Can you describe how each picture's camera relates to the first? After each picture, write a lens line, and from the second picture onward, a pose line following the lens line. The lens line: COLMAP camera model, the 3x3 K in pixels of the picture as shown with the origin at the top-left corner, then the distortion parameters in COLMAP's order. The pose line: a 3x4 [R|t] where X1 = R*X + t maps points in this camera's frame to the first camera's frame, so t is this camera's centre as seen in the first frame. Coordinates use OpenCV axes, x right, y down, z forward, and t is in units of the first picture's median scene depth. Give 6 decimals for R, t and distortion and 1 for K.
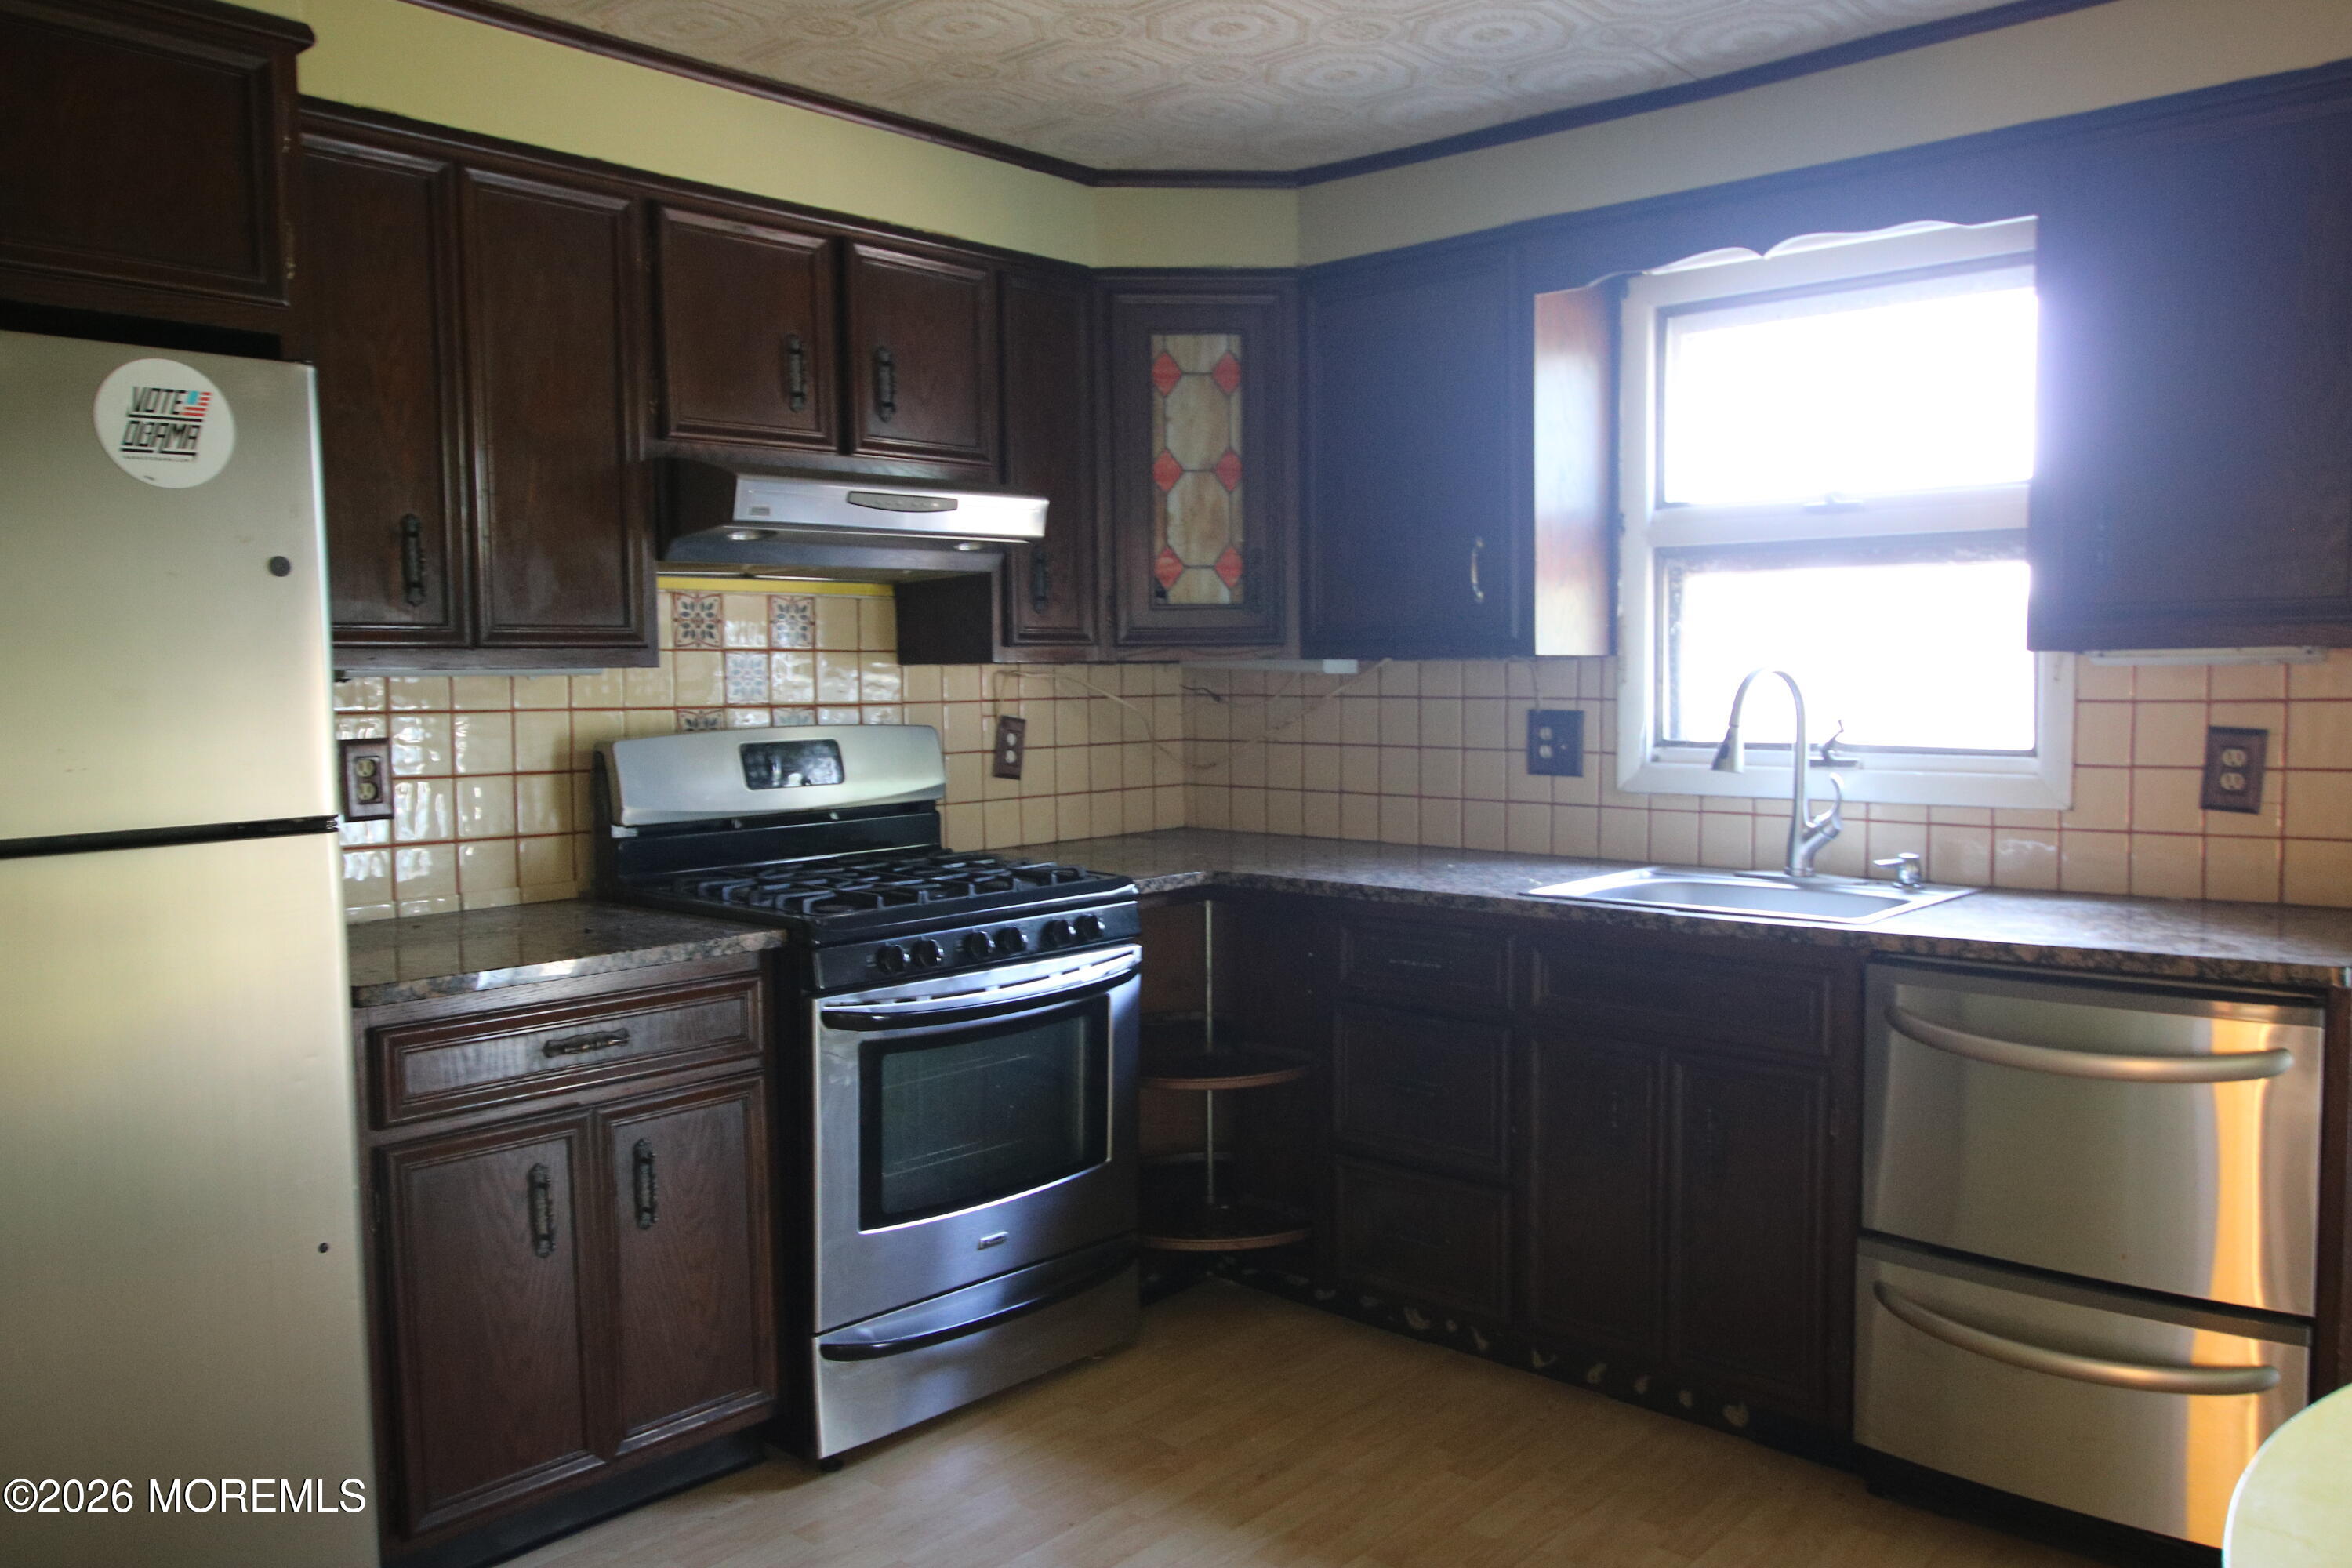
lens RADIAL K [[1797.6, 0, 1177.1], [0, 1797.6, 786.2], [0, 0, 1]] dist [0.002936, 0.010159]
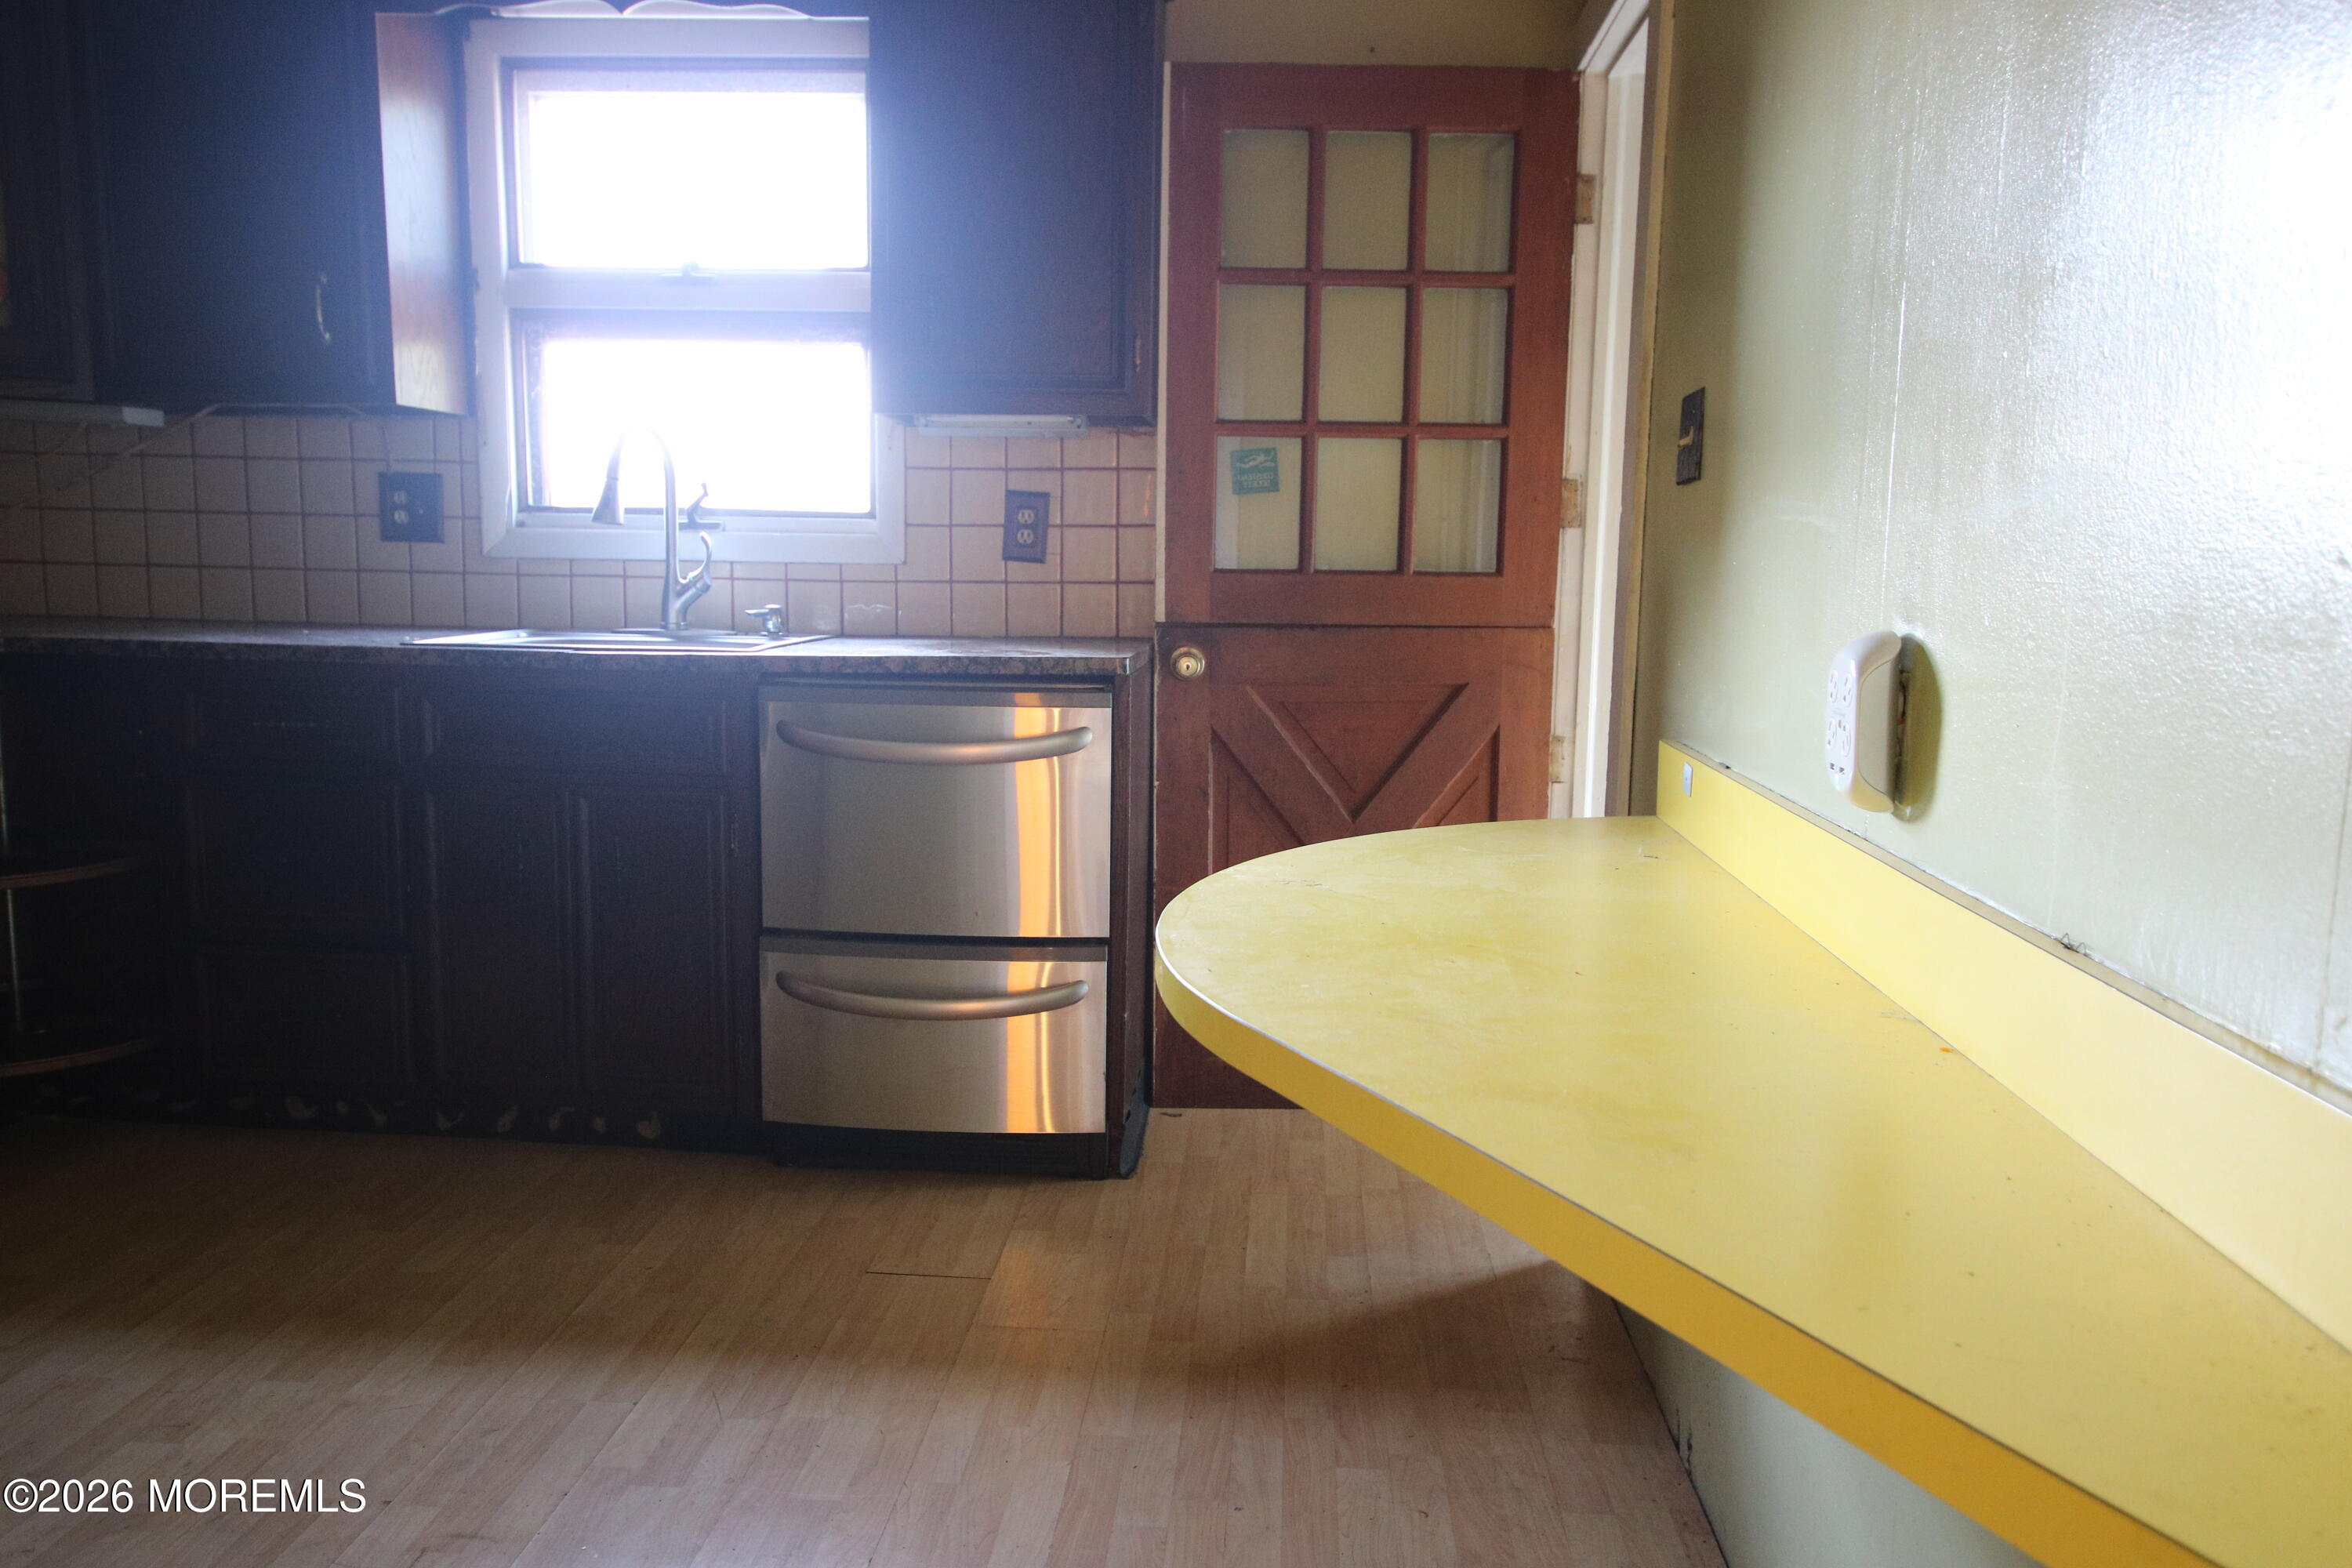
lens RADIAL K [[1797.6, 0, 1186.3], [0, 1797.6, 788.2], [0, 0, 1]] dist [0.002936, 0.010159]
pose [[0.783494, -0.062418, 0.618256, -0.077111], [0.020815, 0.997020, 0.074279, 0.070159], [-0.621050, -0.045329, 0.782459, -0.016838]]
